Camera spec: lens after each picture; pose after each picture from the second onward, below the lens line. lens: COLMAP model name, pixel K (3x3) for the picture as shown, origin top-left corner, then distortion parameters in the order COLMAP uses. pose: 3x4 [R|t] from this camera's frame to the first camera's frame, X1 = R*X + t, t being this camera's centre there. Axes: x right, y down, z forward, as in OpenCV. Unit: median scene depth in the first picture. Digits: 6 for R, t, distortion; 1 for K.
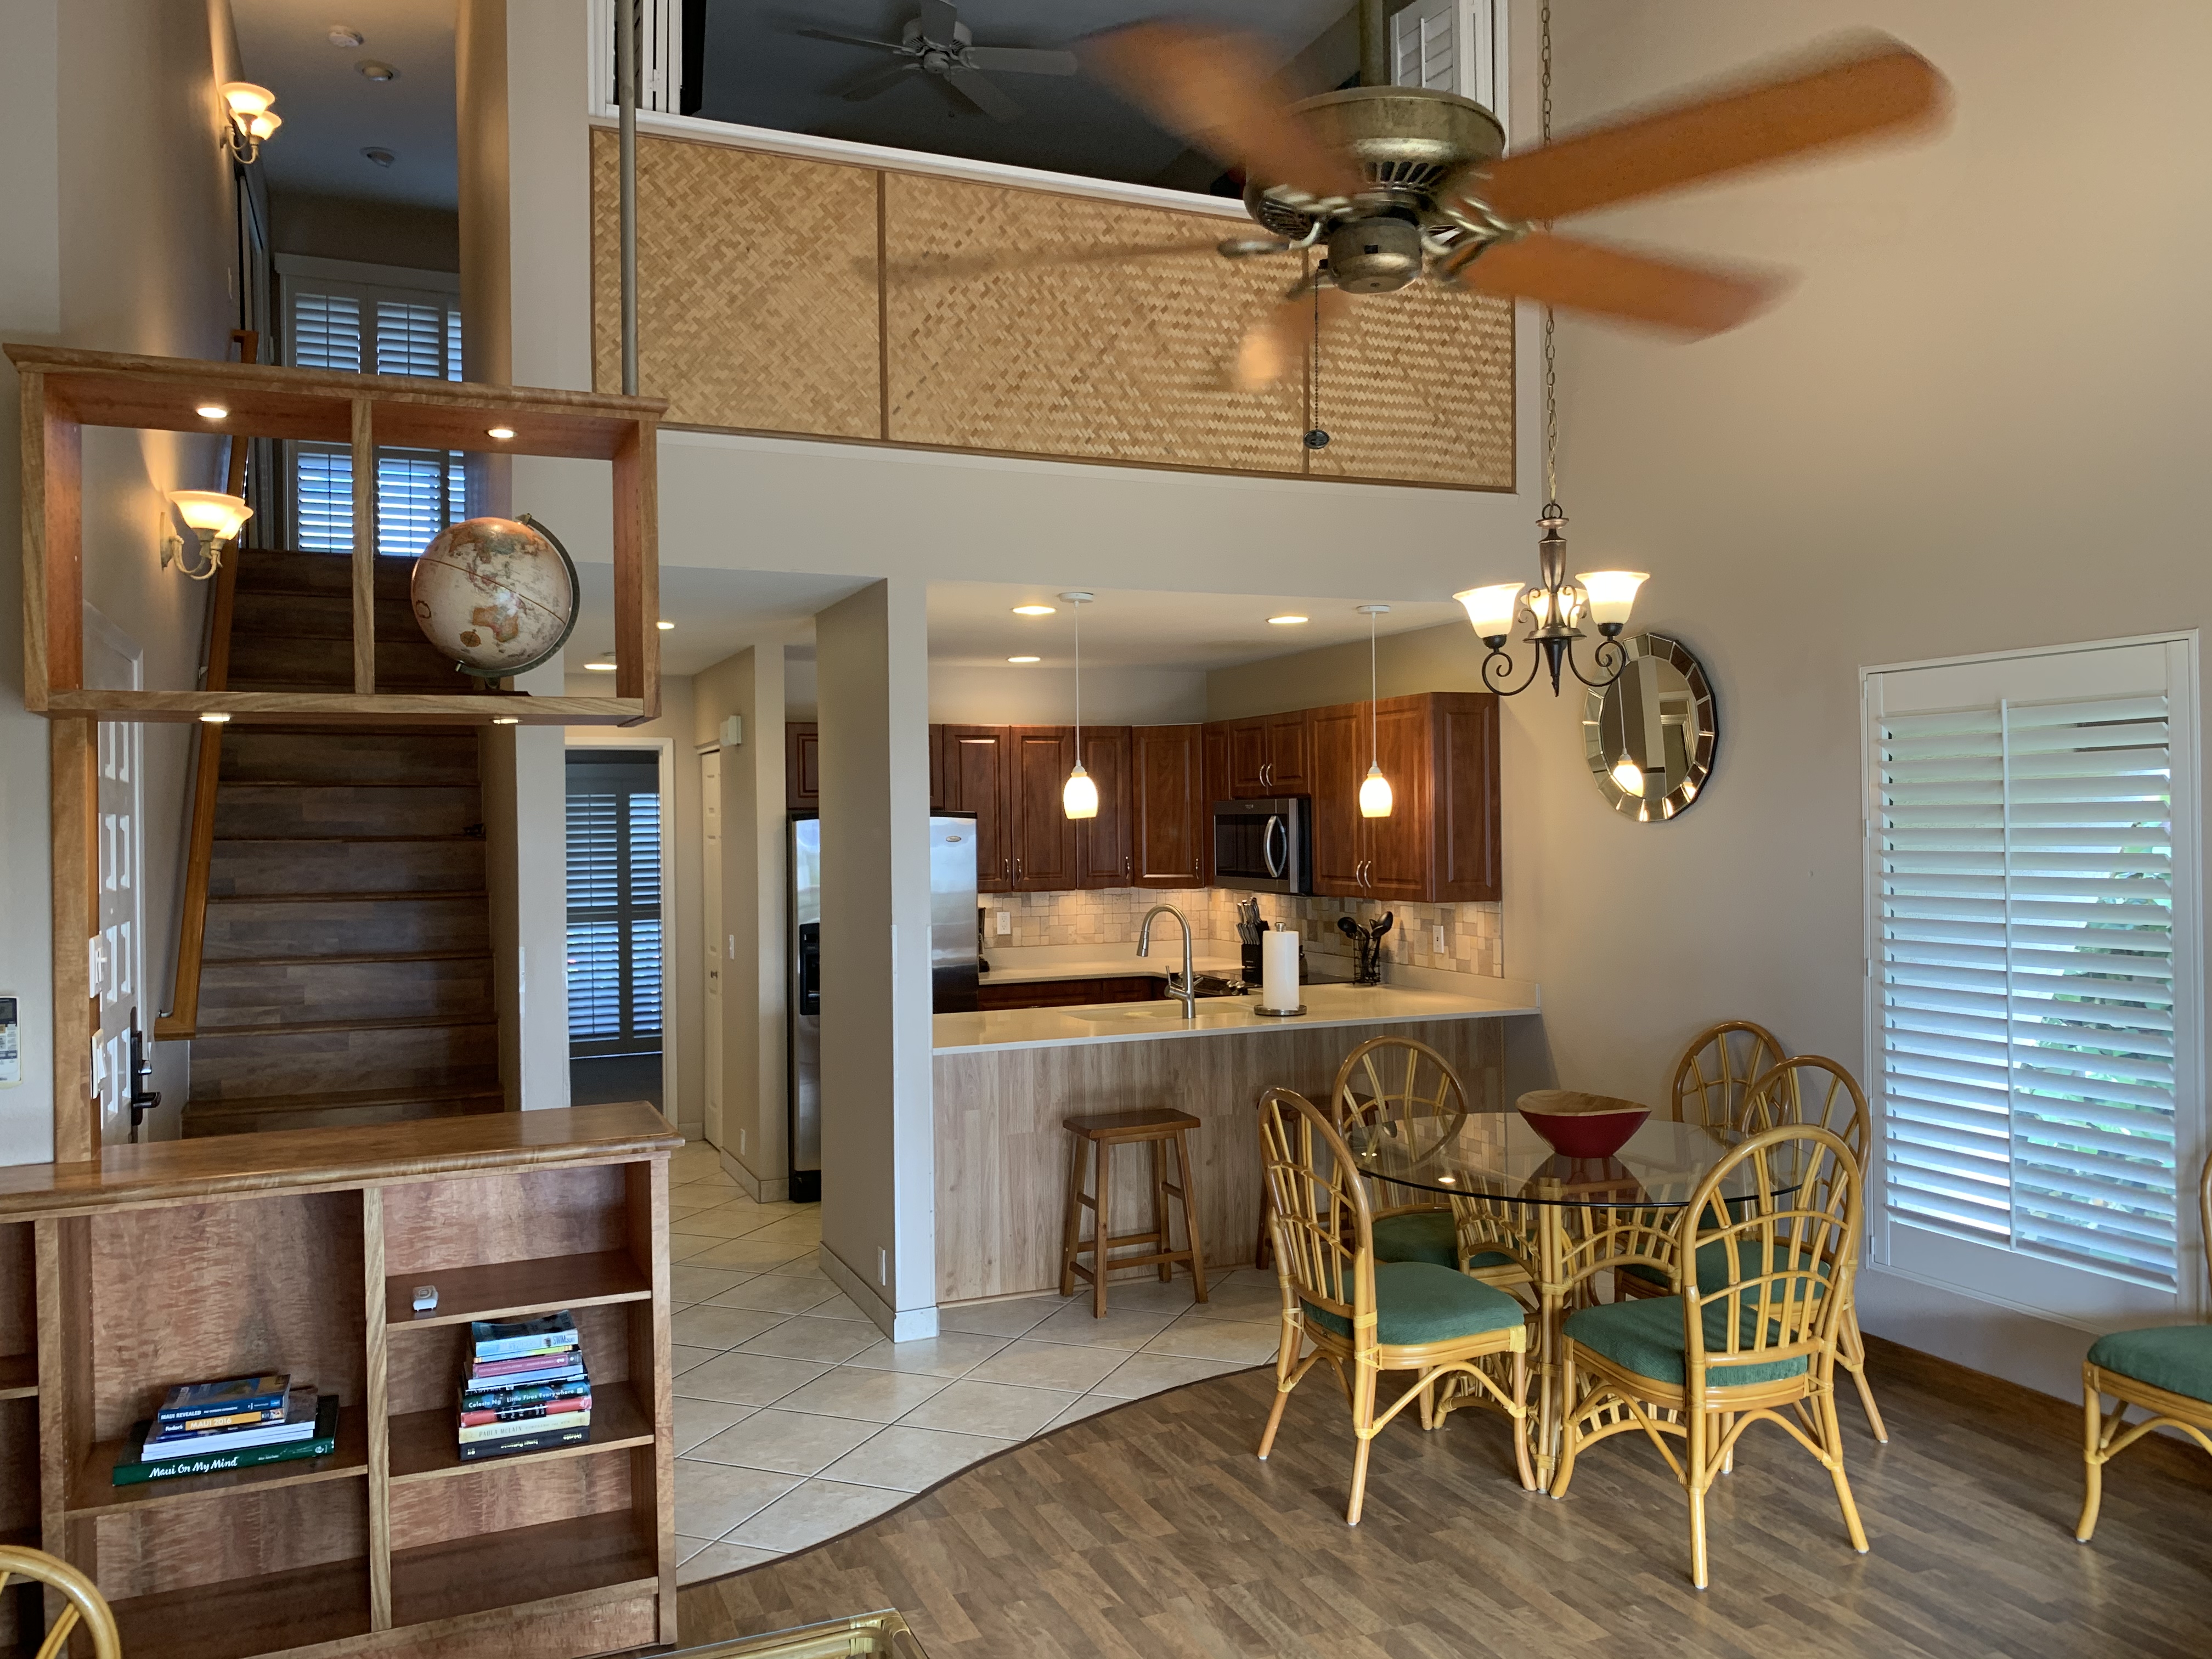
lens RADIAL K [[1659.5, 0, 1108.7], [0, 1659.5, 817.7], [0, 0, 1]] dist [0.094011, -0.148640]
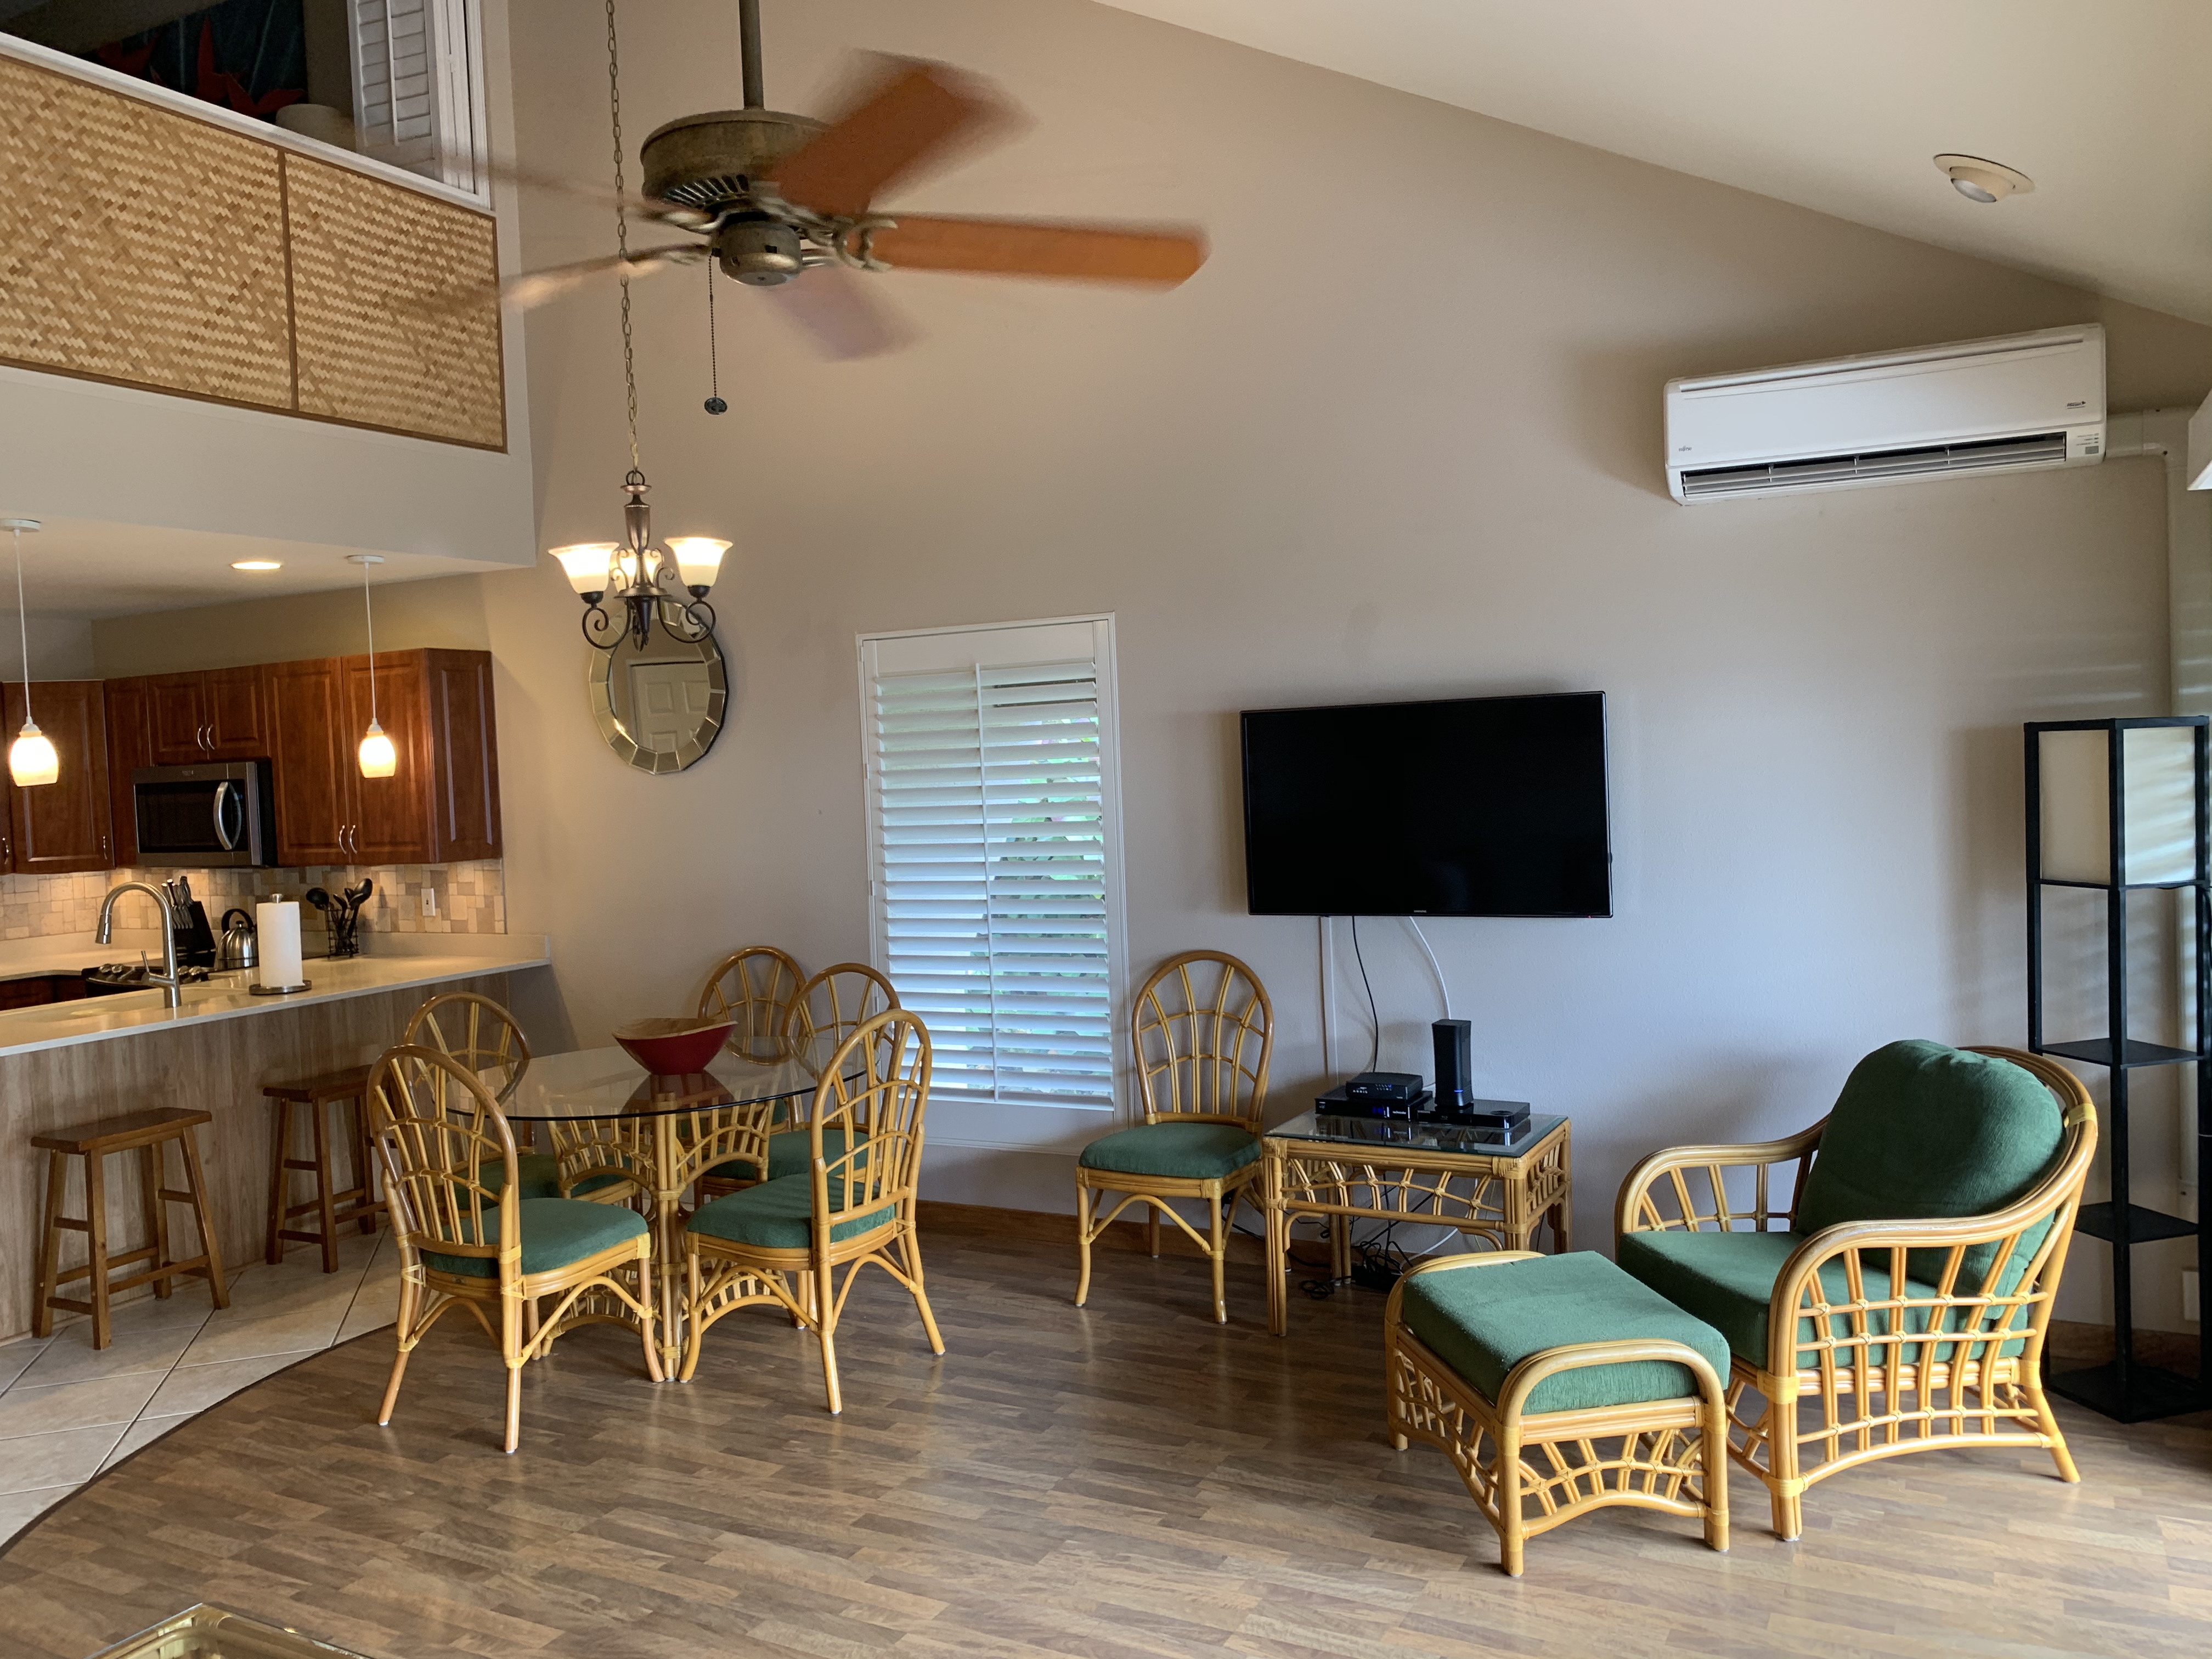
lens RADIAL K [[1674.2, 0, 1099.3], [0, 1674.2, 813.4], [0, 0, 1]] dist [0.040283, -0.058570]
pose [[0.777646, -0.037757, 0.627567, -0.132856], [0.029544, 0.999287, 0.023511, 0.010724], [-0.628008, 0.000258, 0.778207, -0.018532]]
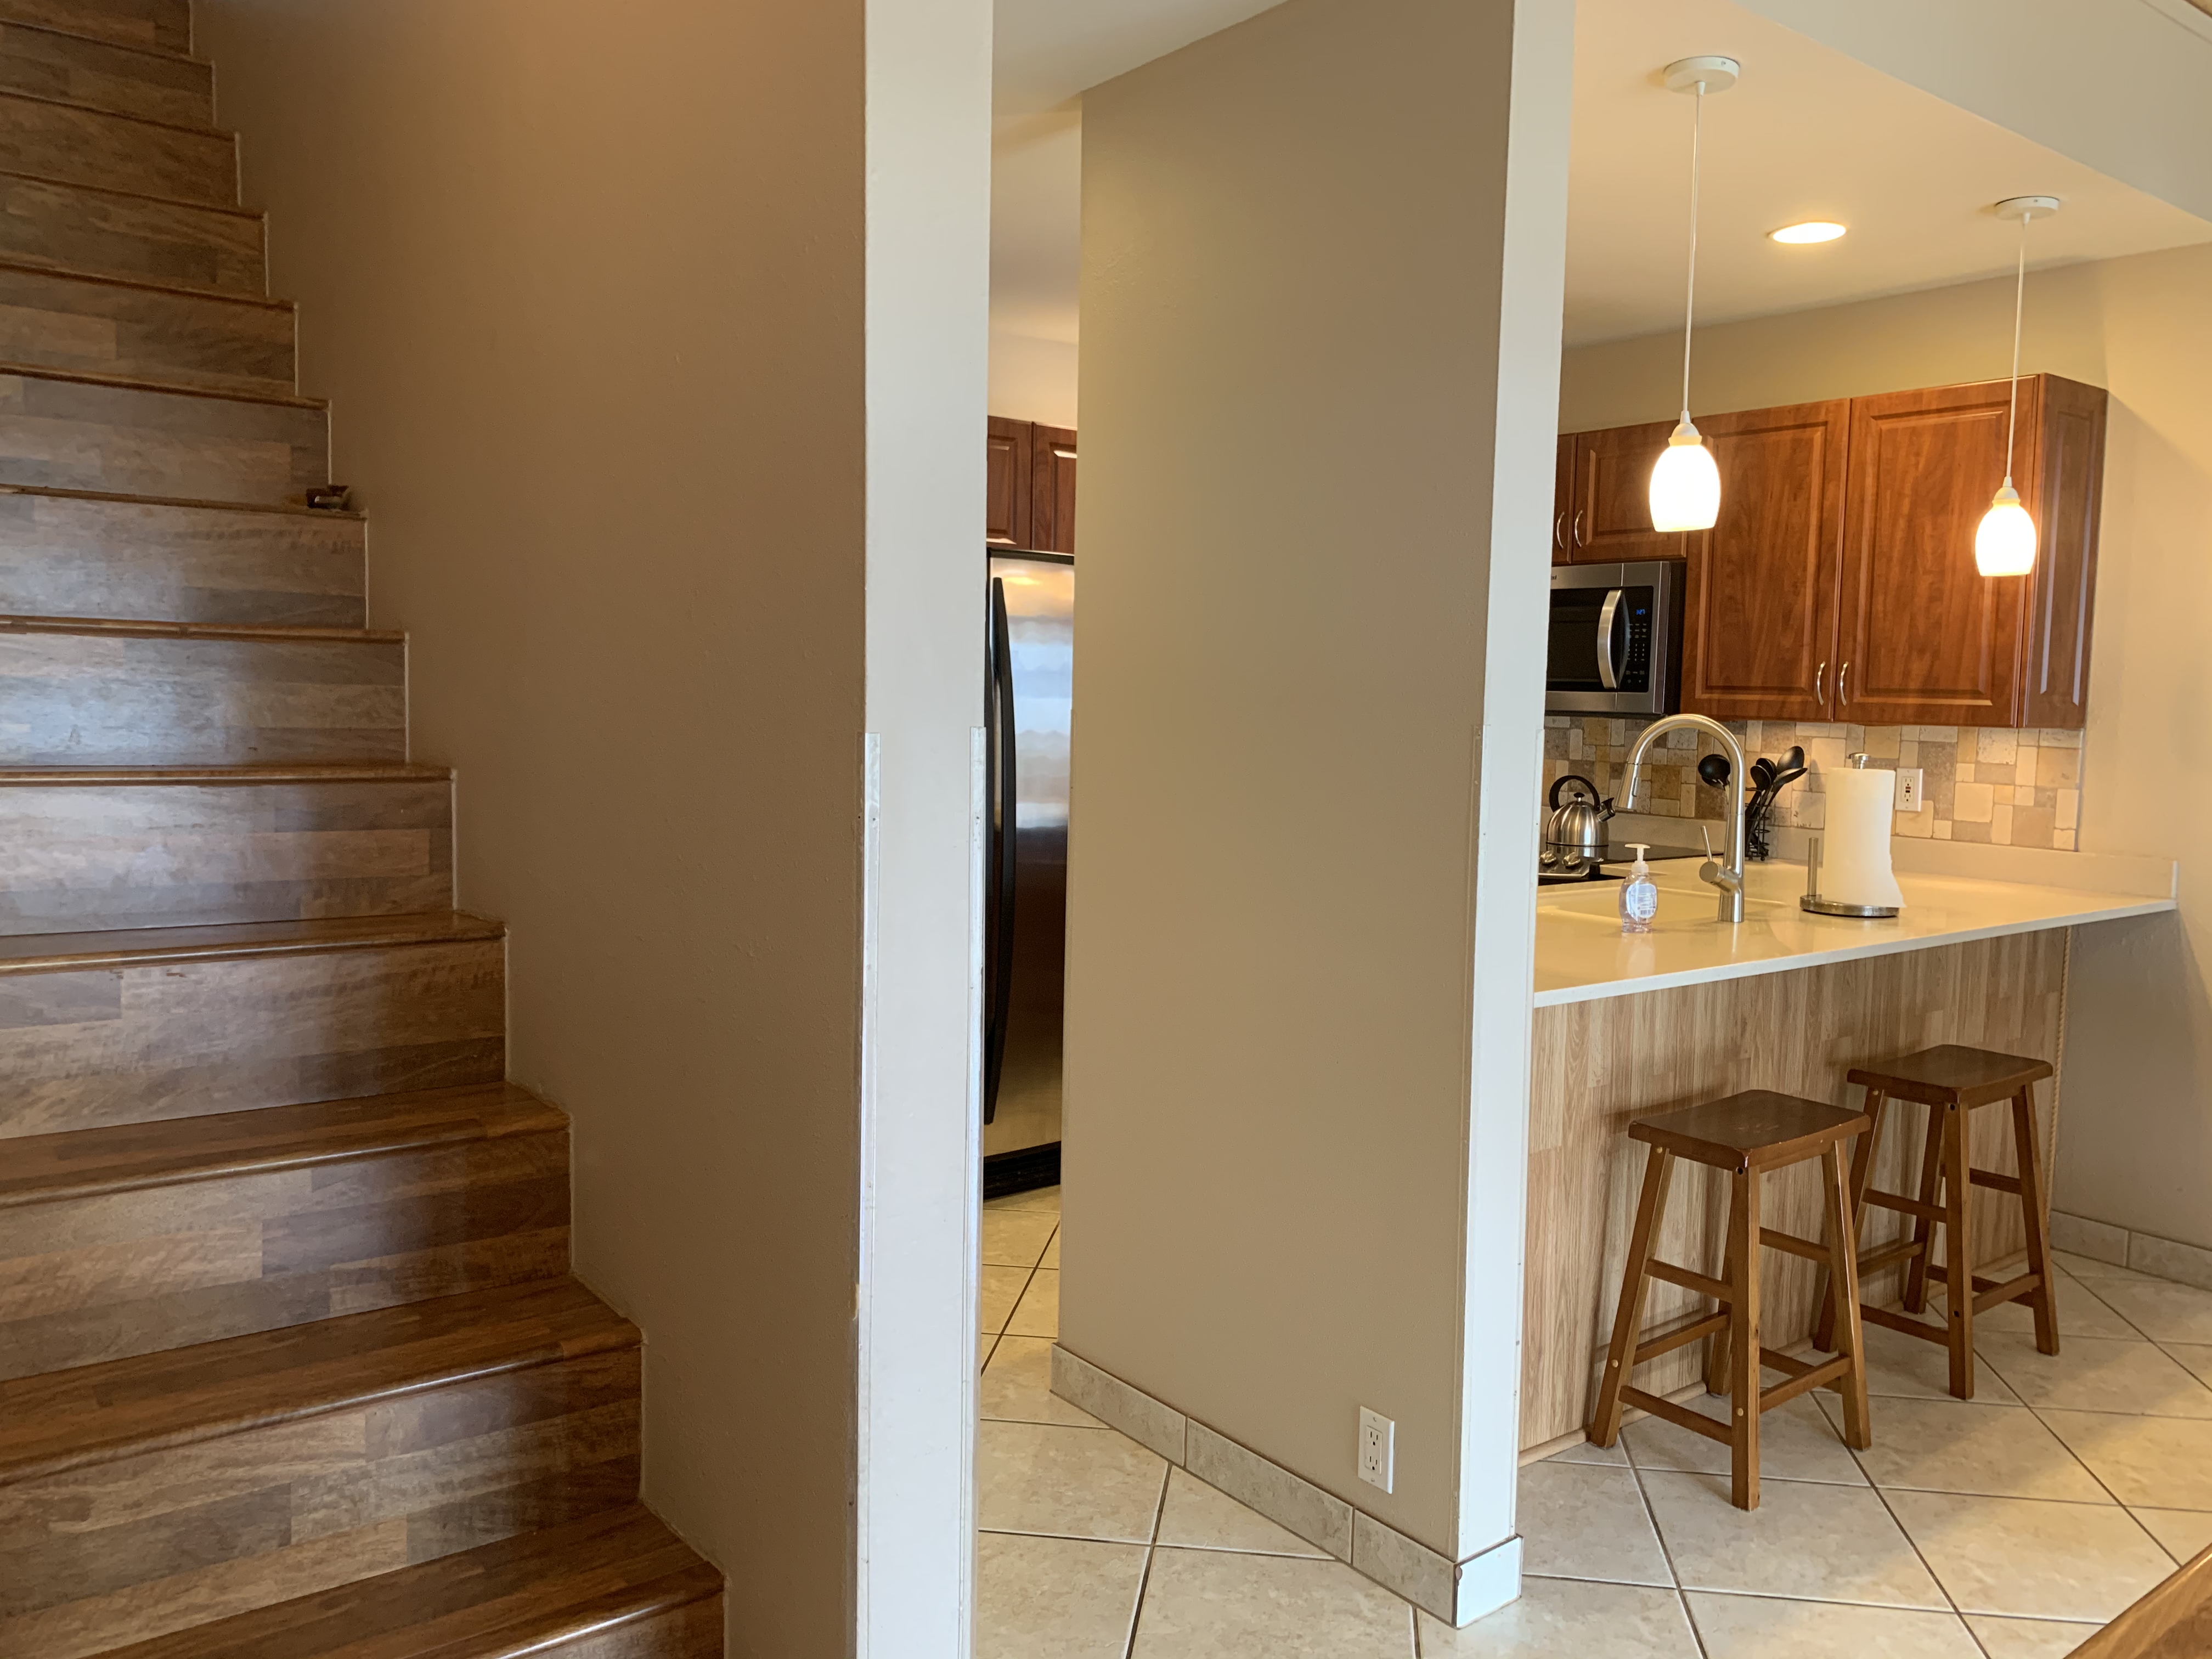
lens RADIAL K [[1672.3, 0, 1118.7], [0, 1672.3, 839.5], [0, 0, 1]] dist [0.040390, -0.084723]
pose [[0.966578, 0.011325, 0.256121, -0.301996], [-0.035574, 0.995284, 0.090246, 0.052140], [-0.253891, -0.096341, 0.962423, 0.533410]]
